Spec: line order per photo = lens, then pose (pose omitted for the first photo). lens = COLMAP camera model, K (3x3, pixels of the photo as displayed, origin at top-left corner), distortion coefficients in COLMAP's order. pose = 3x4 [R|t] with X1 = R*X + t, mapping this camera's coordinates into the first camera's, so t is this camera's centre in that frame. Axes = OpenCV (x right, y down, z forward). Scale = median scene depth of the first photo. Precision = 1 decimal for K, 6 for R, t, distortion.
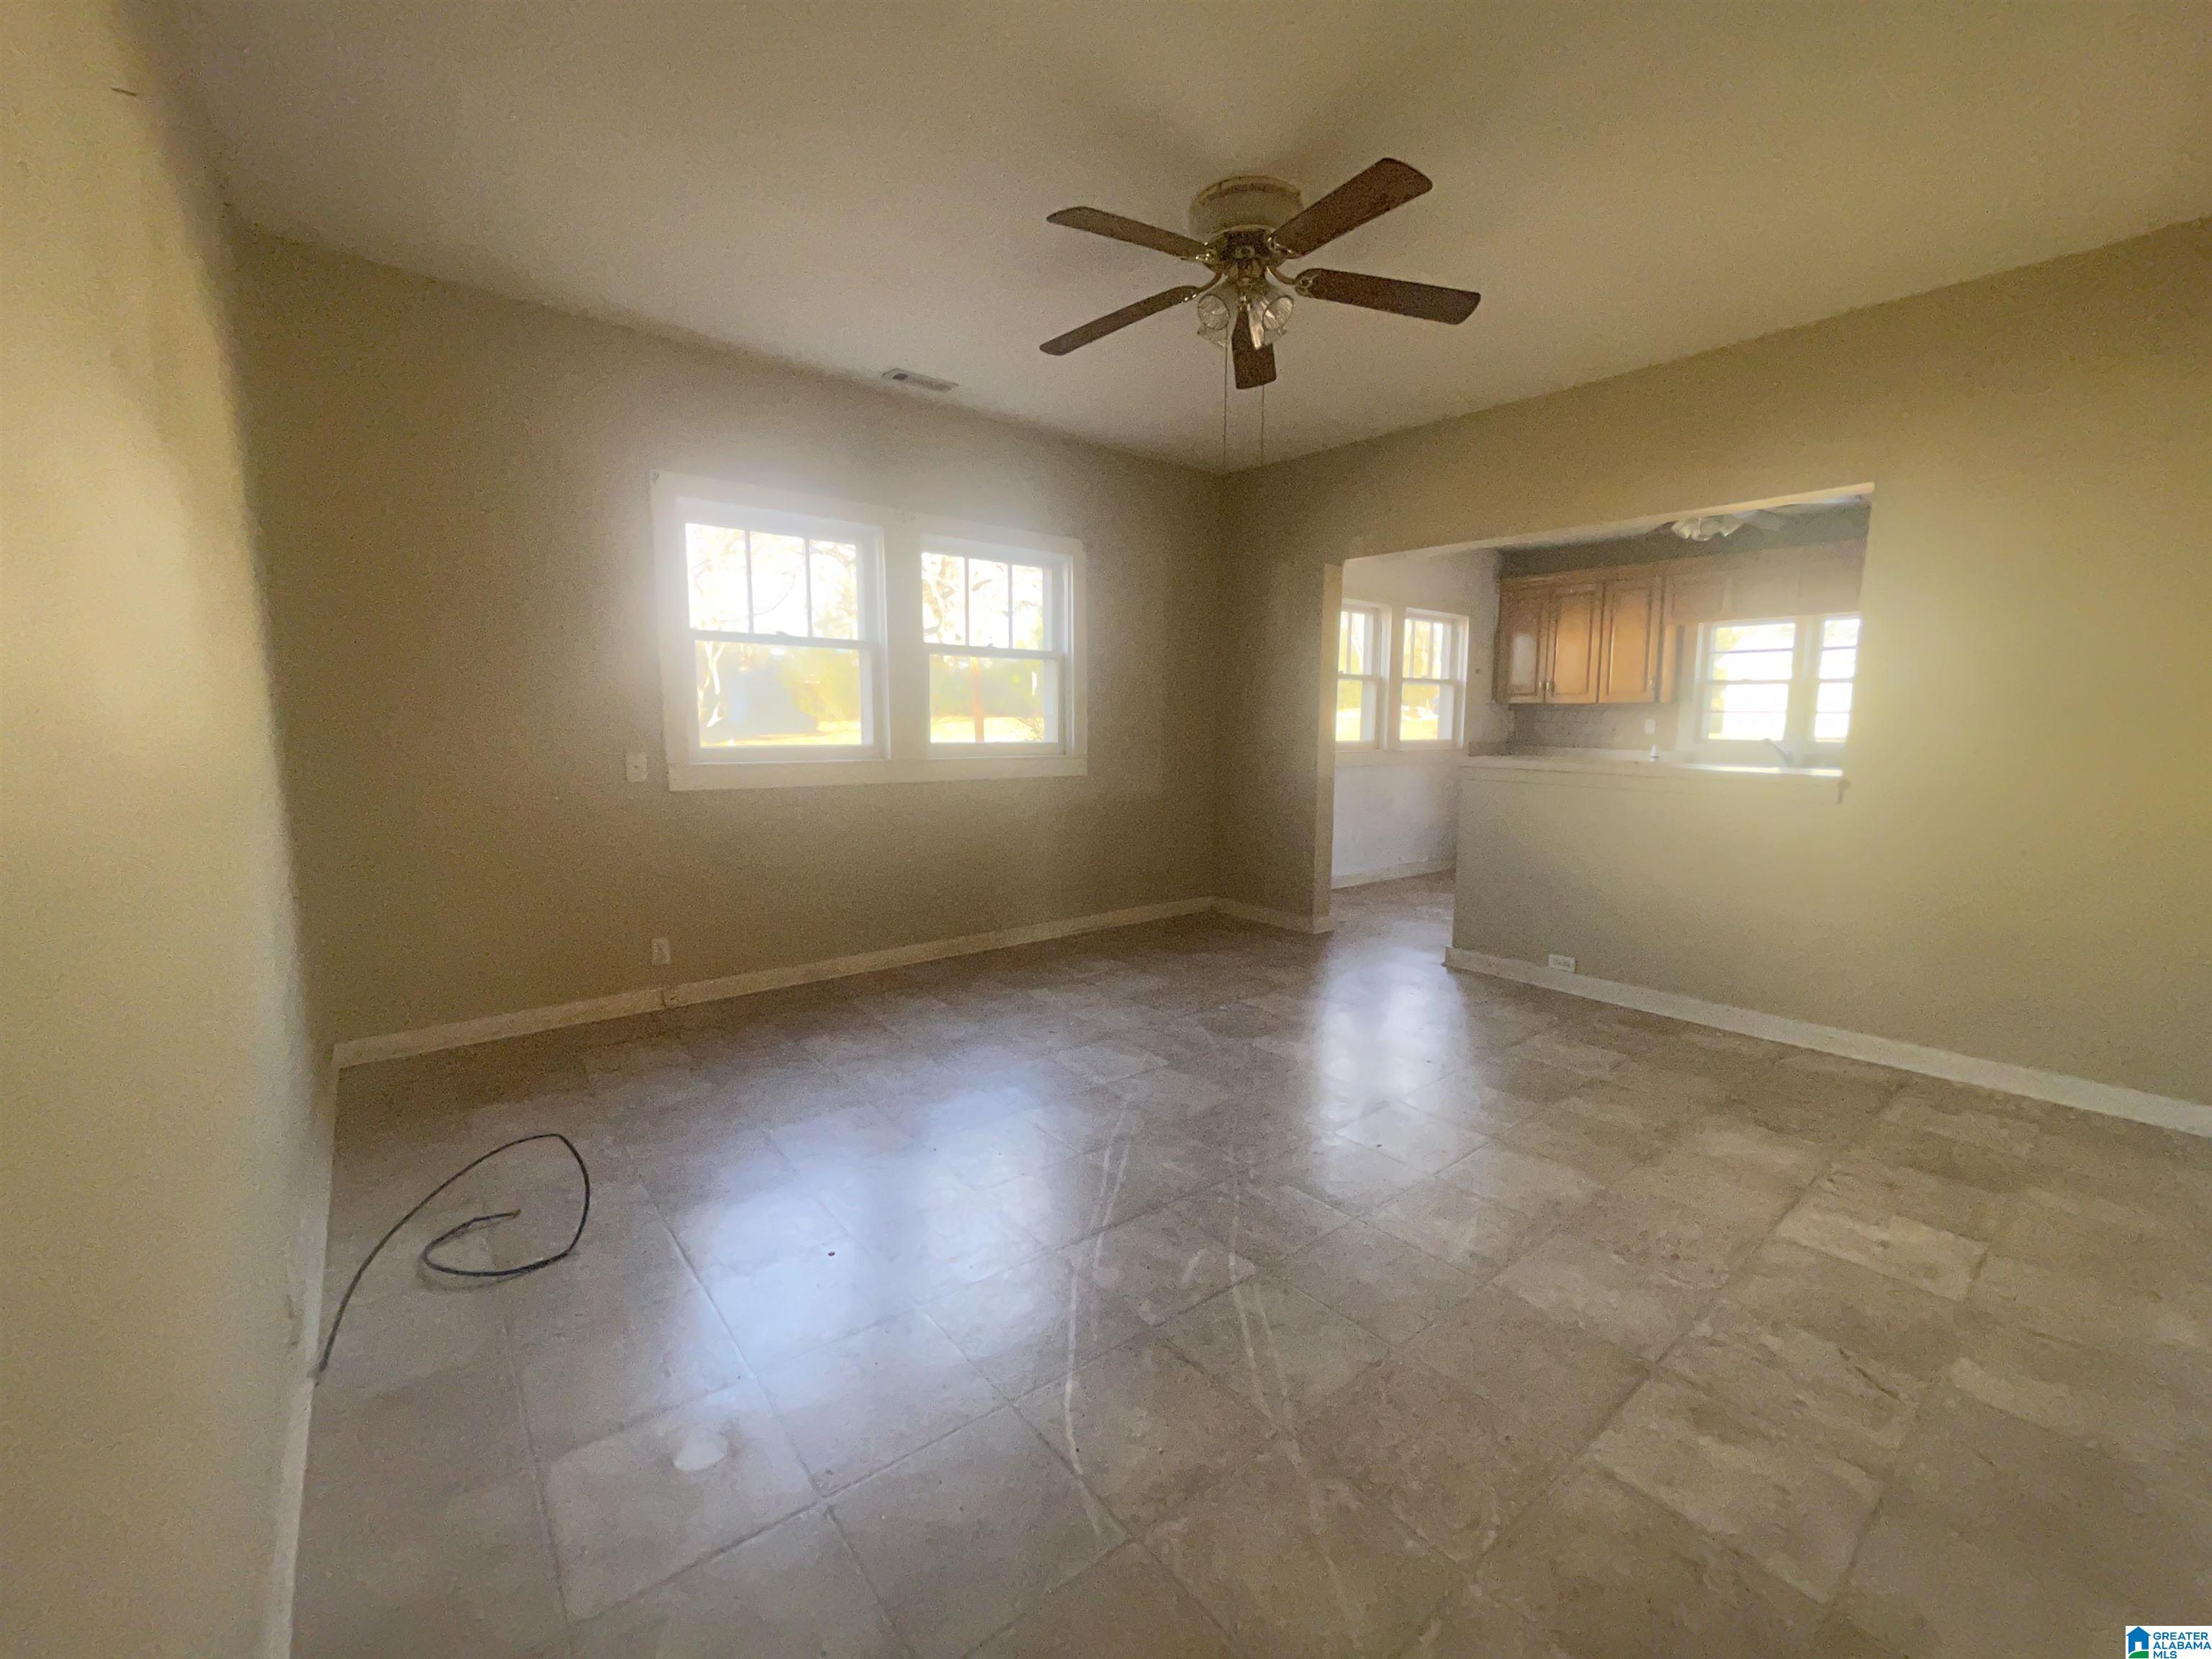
lens RADIAL K [[889.1, 0, 1109.1], [0, 889.1, 836.7], [0, 0, 1]] dist [-0.000214, 0.000051]
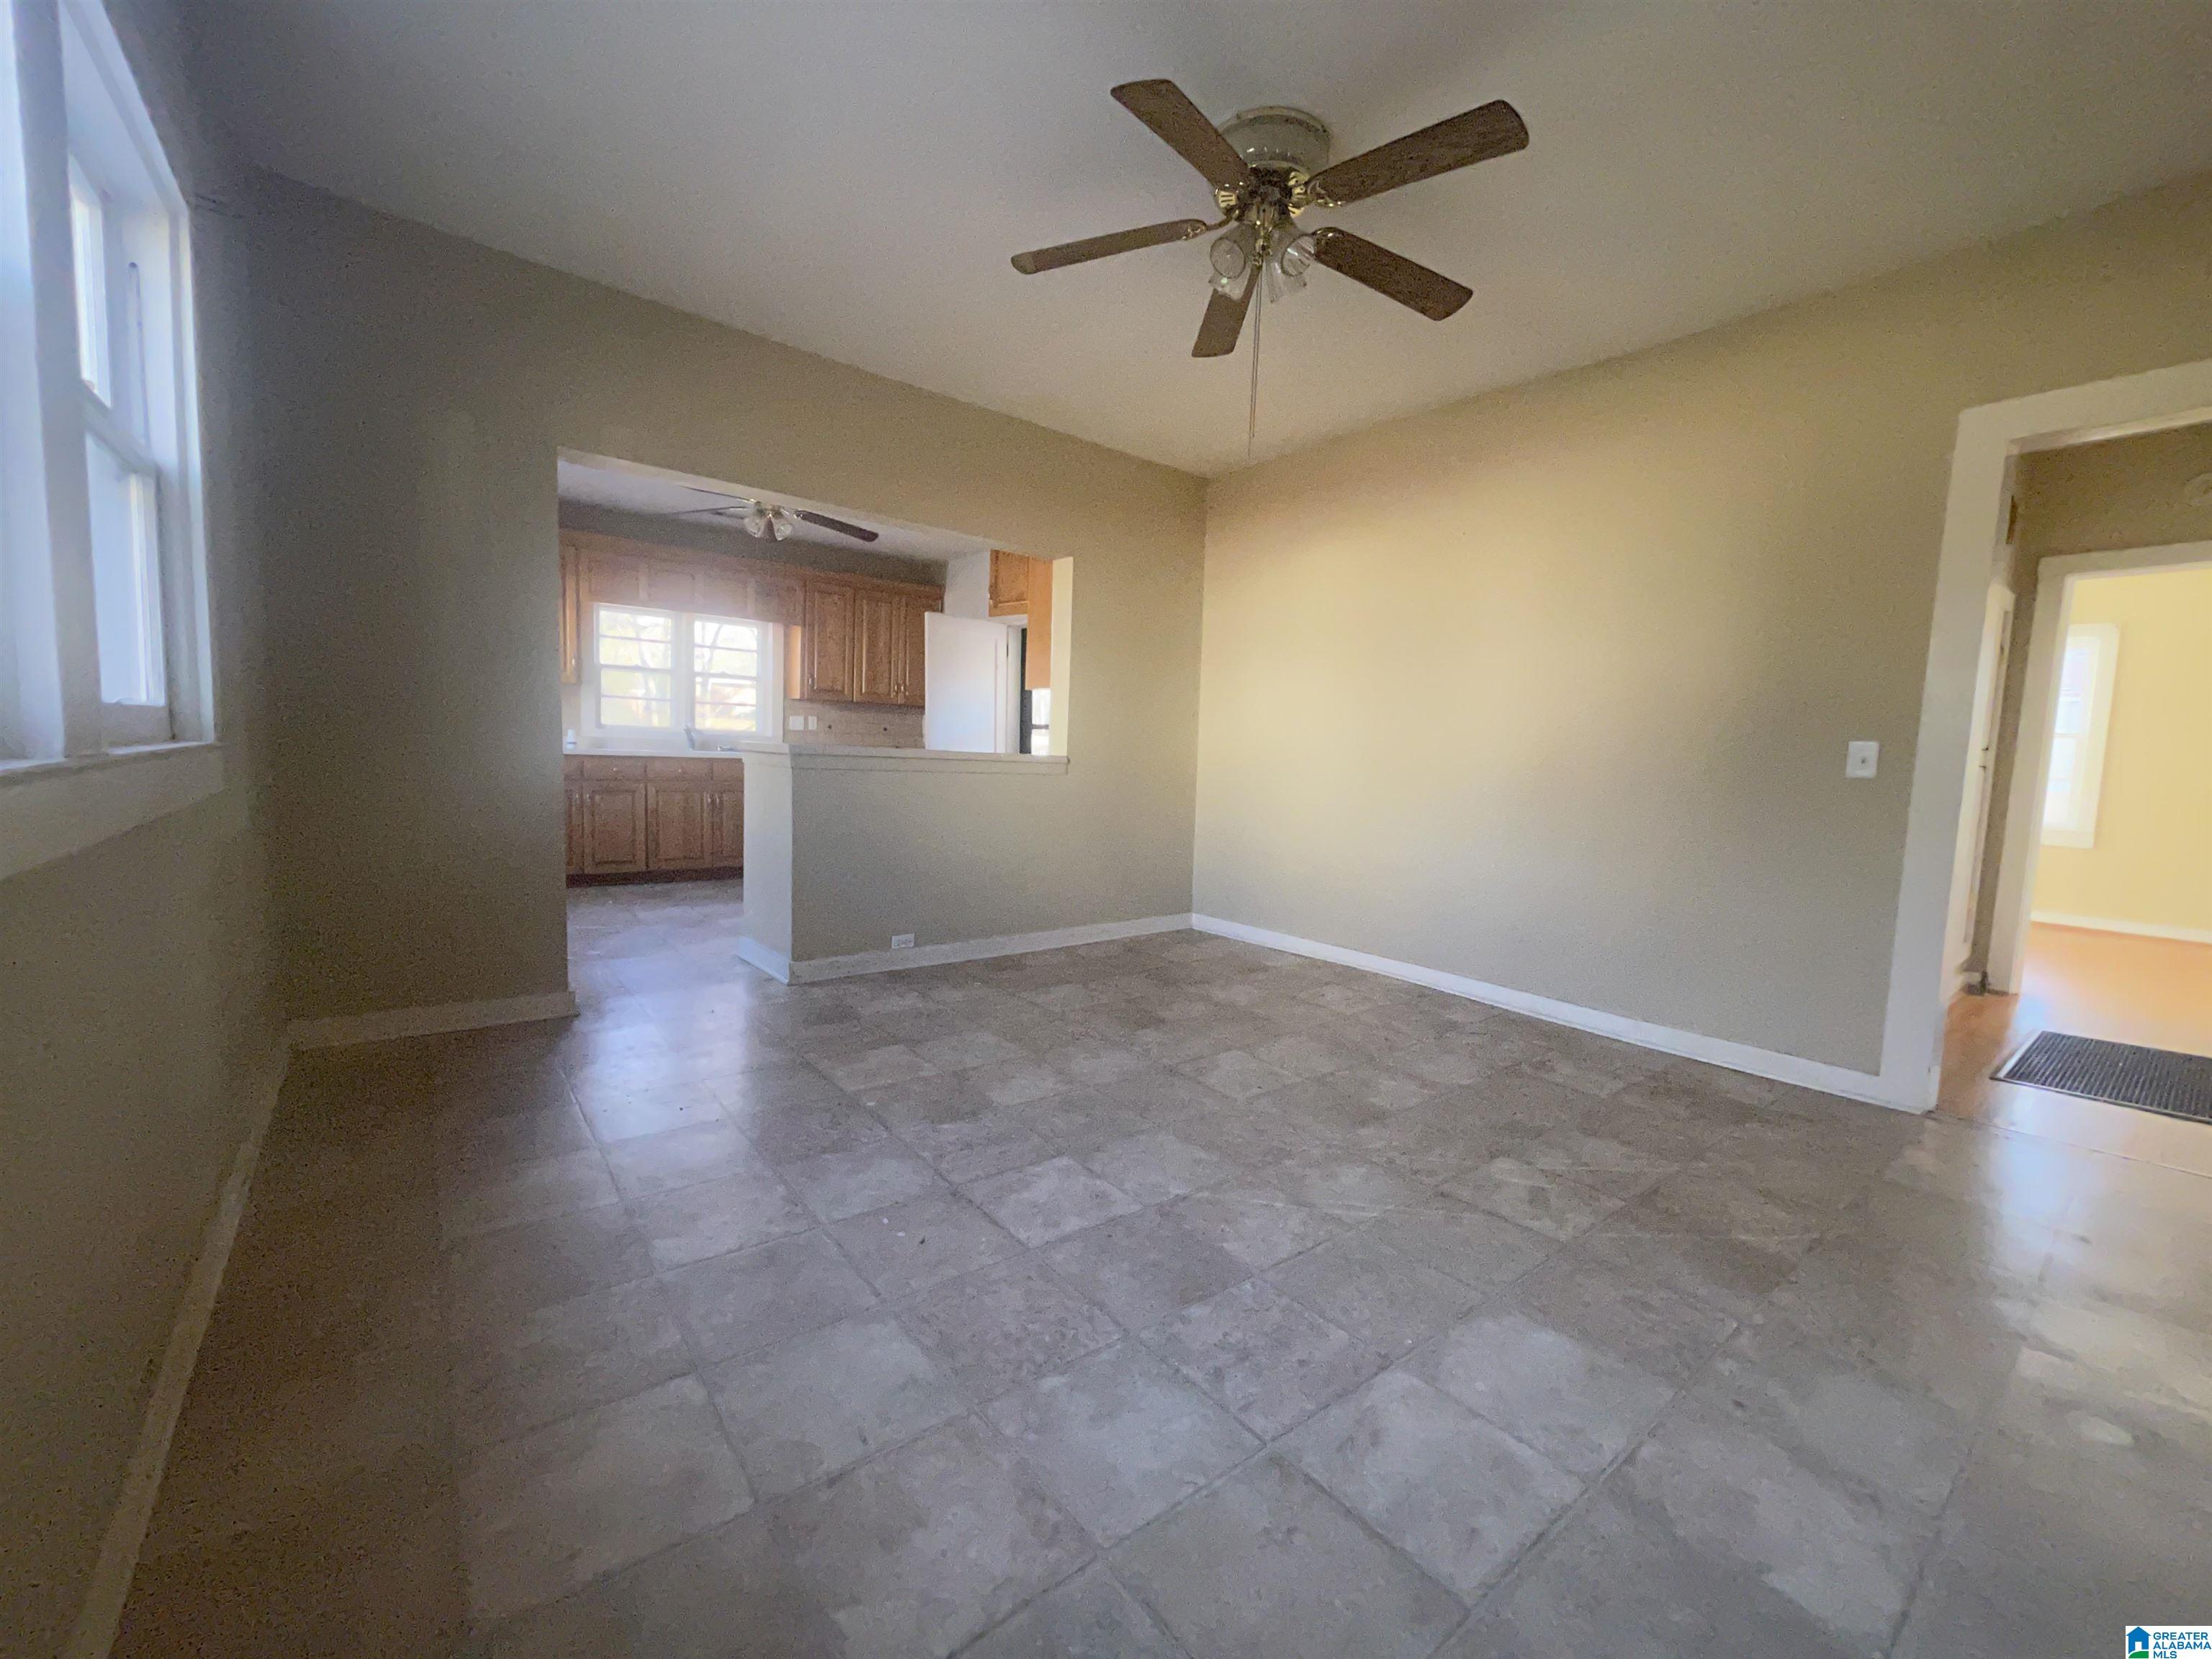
lens RADIAL K [[893.0, 0, 1102.9], [0, 893.0, 816.7], [0, 0, 1]] dist [-0.001591, 0.000058]
pose [[0.017793, -0.088116, 0.995951, -0.693737], [0.088765, 0.992315, 0.086208, -0.097255], [-0.995894, 0.086872, 0.025478, 0.984475]]
